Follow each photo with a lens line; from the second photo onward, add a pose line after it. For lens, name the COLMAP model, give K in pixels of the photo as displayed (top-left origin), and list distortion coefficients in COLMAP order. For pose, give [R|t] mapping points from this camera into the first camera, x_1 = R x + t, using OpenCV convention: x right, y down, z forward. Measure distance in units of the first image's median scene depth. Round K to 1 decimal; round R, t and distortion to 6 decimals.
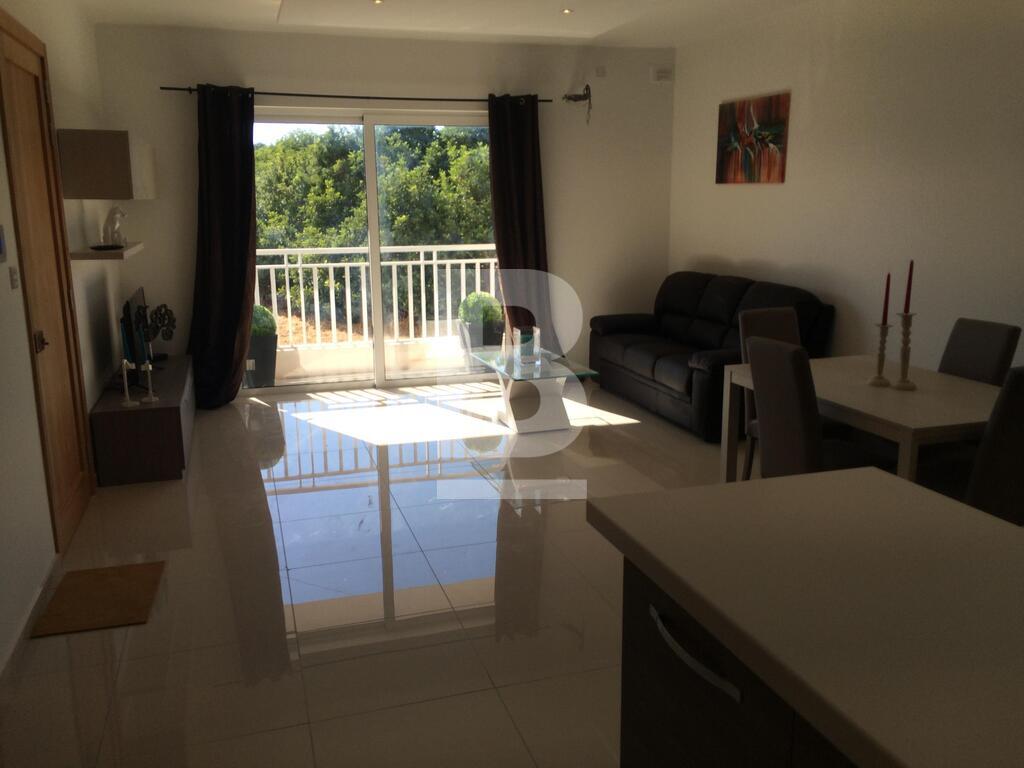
lens RADIAL K [[879.4, 0, 512.0], [0, 879.4, 383.2], [0, 0, 1]] dist [0.009596, -0.001733]
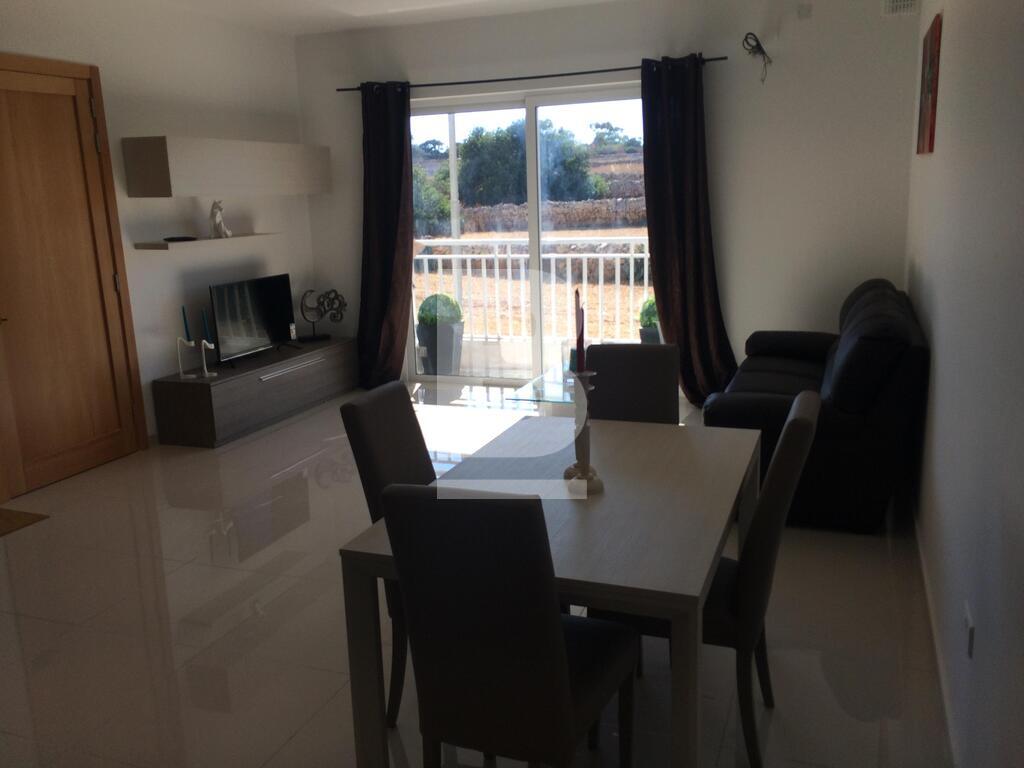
lens RADIAL K [[879.4, 0, 512.9], [0, 879.4, 385.9], [0, 0, 1]] dist [0.009596, -0.001733]
pose [[0.788573, 0.109893, -0.605042, 0.448675], [-0.098332, 0.993776, 0.052338, -0.049147], [0.607028, 0.018223, 0.794472, 0.265543]]
